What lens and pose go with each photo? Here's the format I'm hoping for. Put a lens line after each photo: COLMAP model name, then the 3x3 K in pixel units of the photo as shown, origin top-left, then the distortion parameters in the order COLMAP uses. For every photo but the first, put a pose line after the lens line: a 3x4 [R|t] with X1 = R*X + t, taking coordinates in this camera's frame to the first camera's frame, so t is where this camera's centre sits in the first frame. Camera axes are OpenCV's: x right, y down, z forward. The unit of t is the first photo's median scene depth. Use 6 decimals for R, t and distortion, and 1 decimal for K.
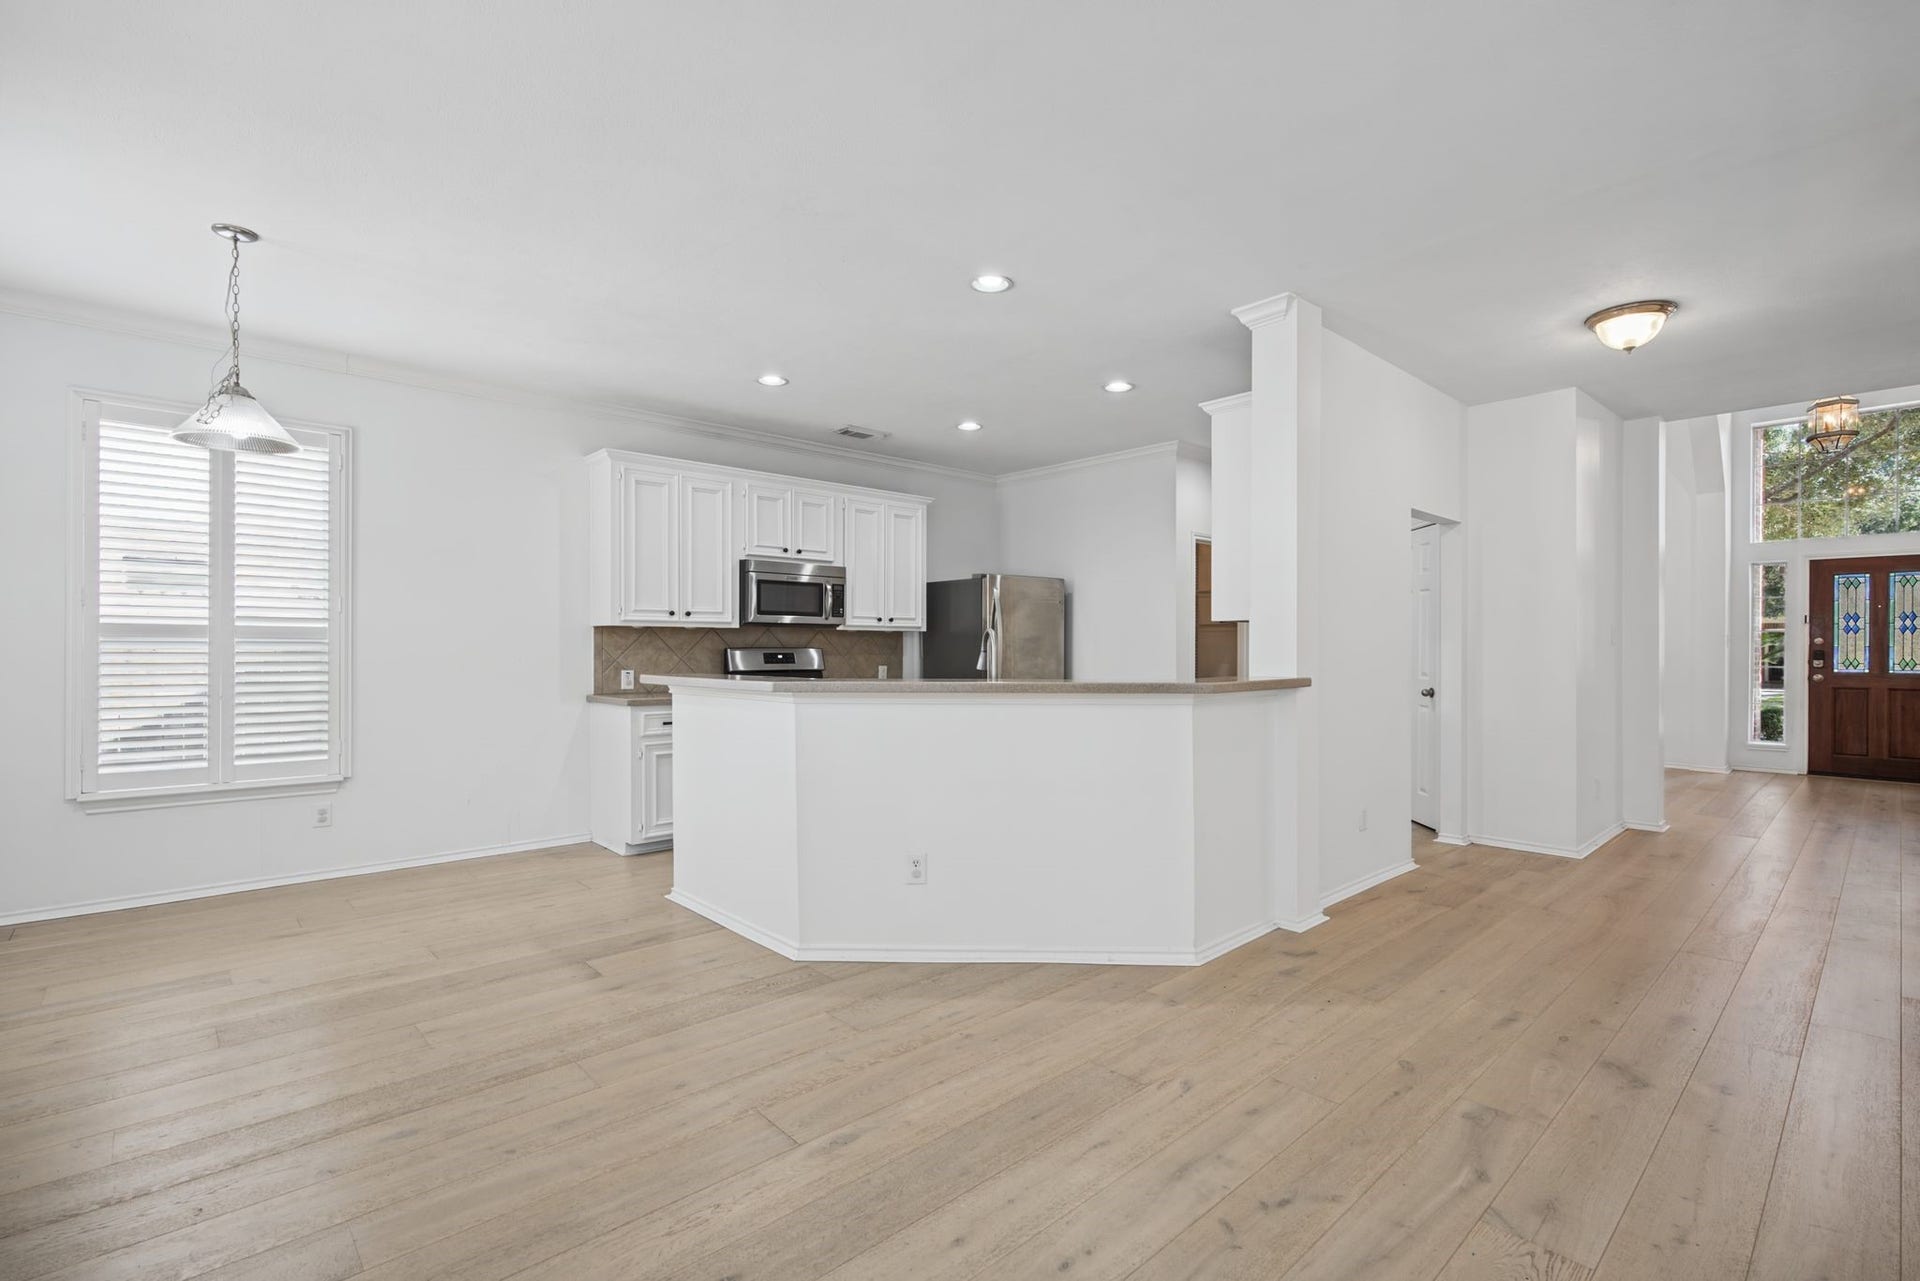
lens RADIAL K [[868.5, 0, 968.1], [0, 868.5, 649.0], [0, 0, 1]] dist [-0.001931, -0.000396]
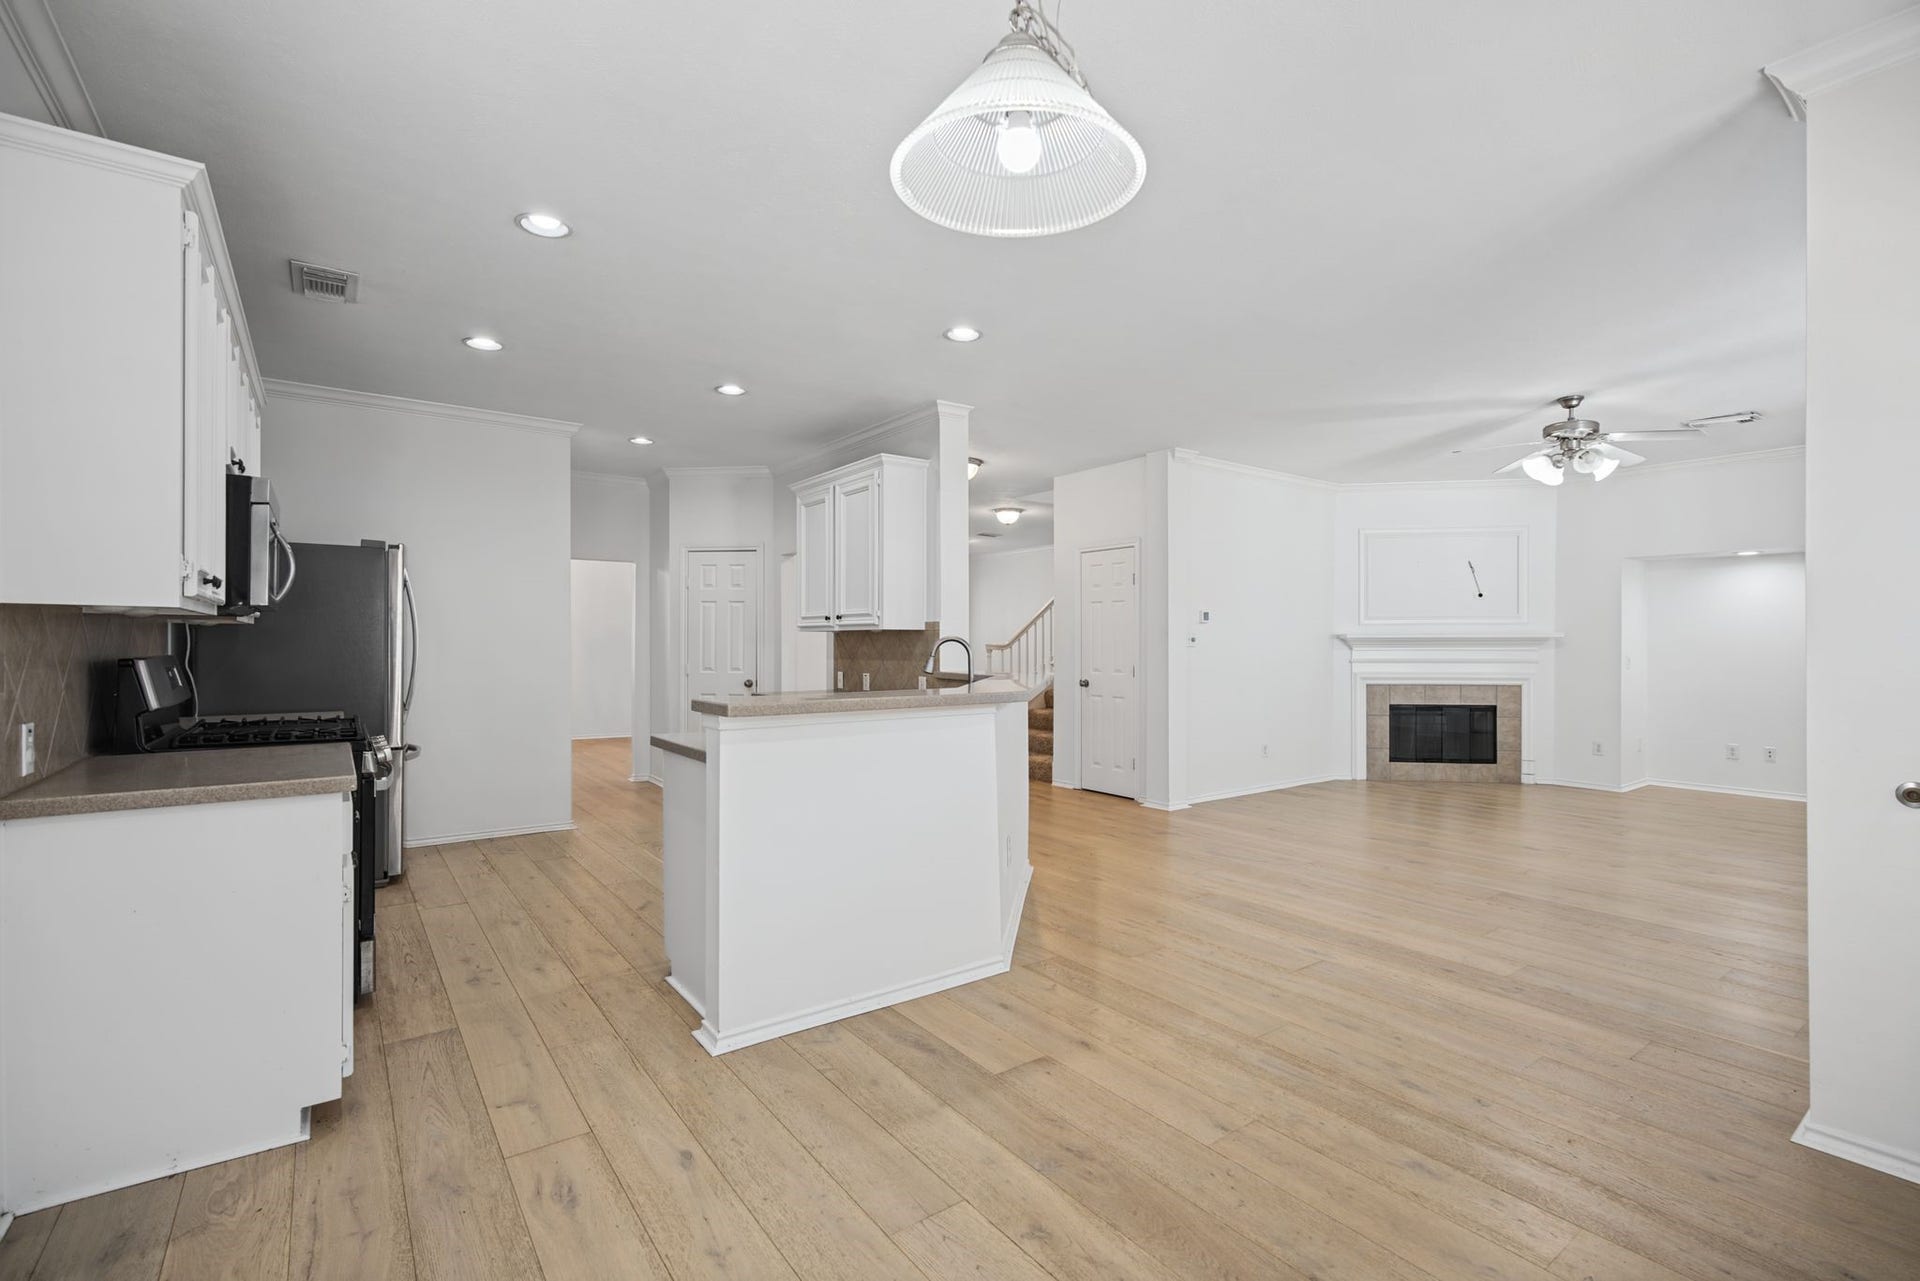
lens RADIAL K [[868.5, 0, 968.0], [0, 868.5, 648.7], [0, 0, 1]] dist [-0.001931, -0.000396]
pose [[0.110844, -0.008486, 0.993802, -0.512502], [-0.002217, 0.999959, 0.008786, -0.008827], [-0.993835, -0.003177, 0.110821, 0.402139]]
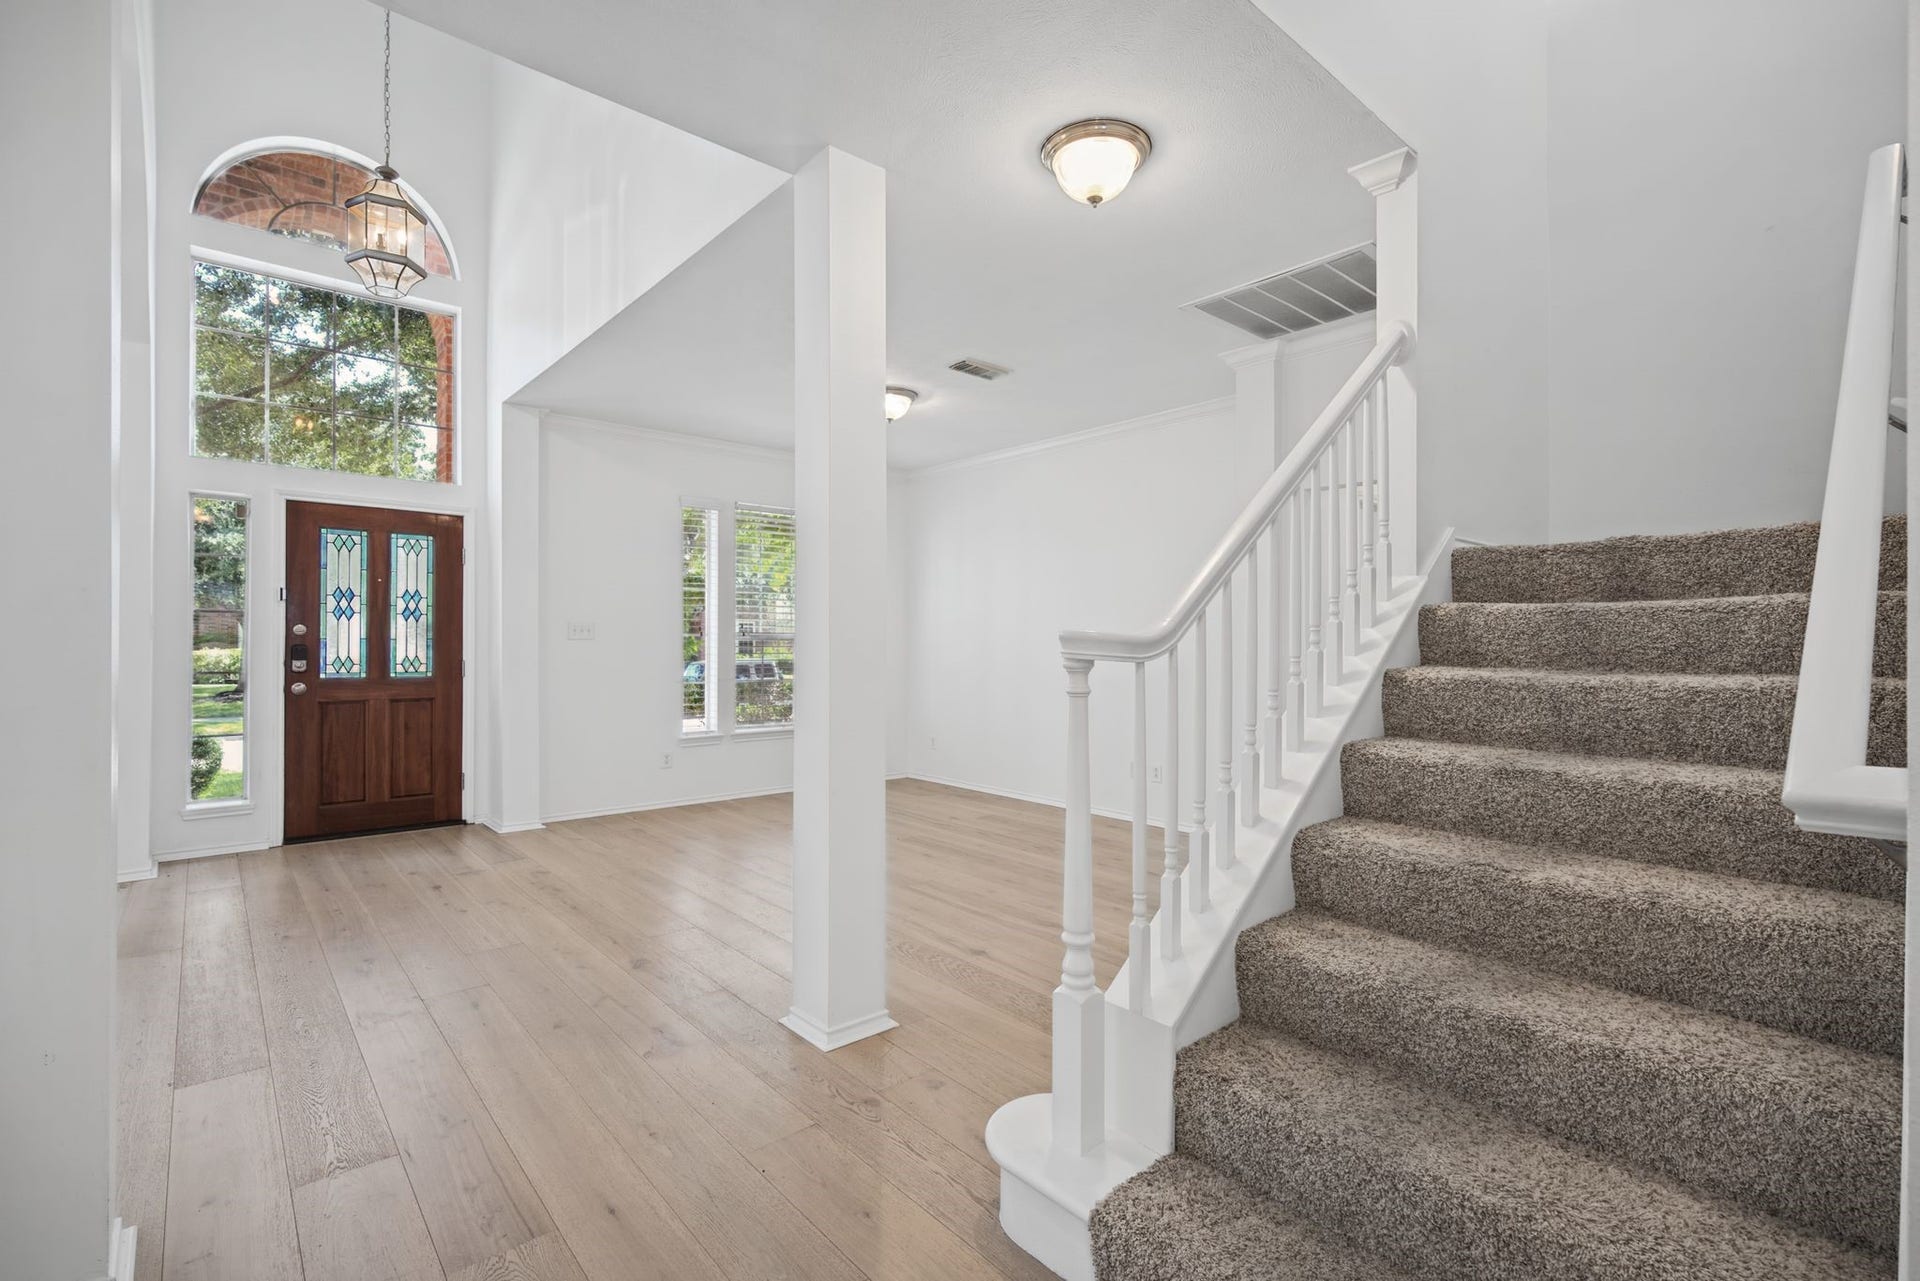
lens RADIAL K [[868.5, 0, 955.9], [0, 868.5, 633.8], [0, 0, 1]] dist [-0.001931, -0.000396]
pose [[0.032395, 0.006776, 0.999452, 0.385018], [-0.002880, 0.999973, -0.006686, -0.003524], [-0.999471, -0.002662, 0.032414, 0.528105]]
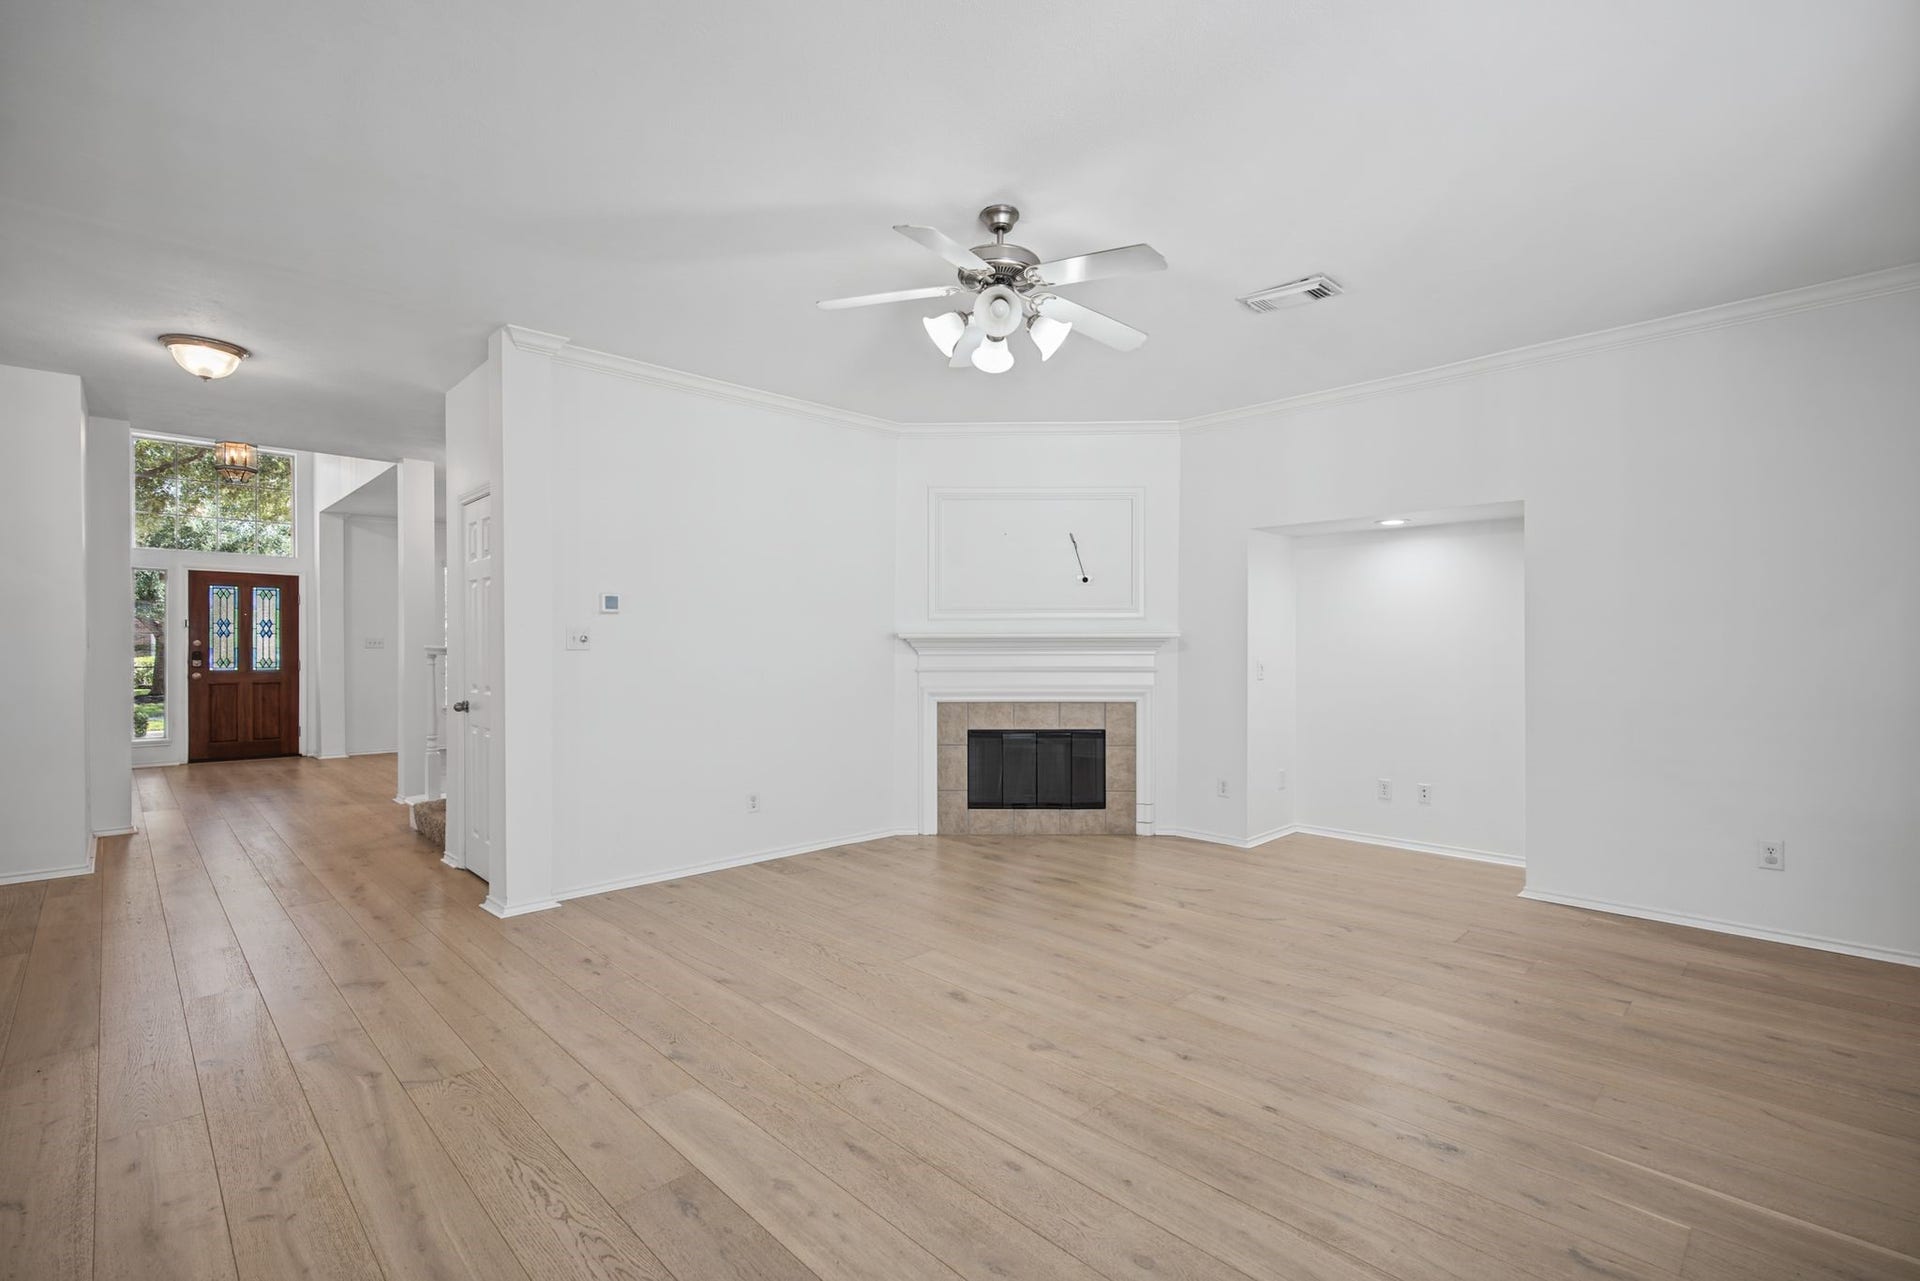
lens RADIAL K [[868.5, 0, 967.6], [0, 868.5, 651.3], [0, 0, 1]] dist [-0.001931, -0.000396]
pose [[-0.032742, -0.004031, 0.999456, -0.179883], [-0.001932, 0.999990, 0.003970, -0.005258], [-0.999462, -0.001800, -0.032749, 0.043308]]
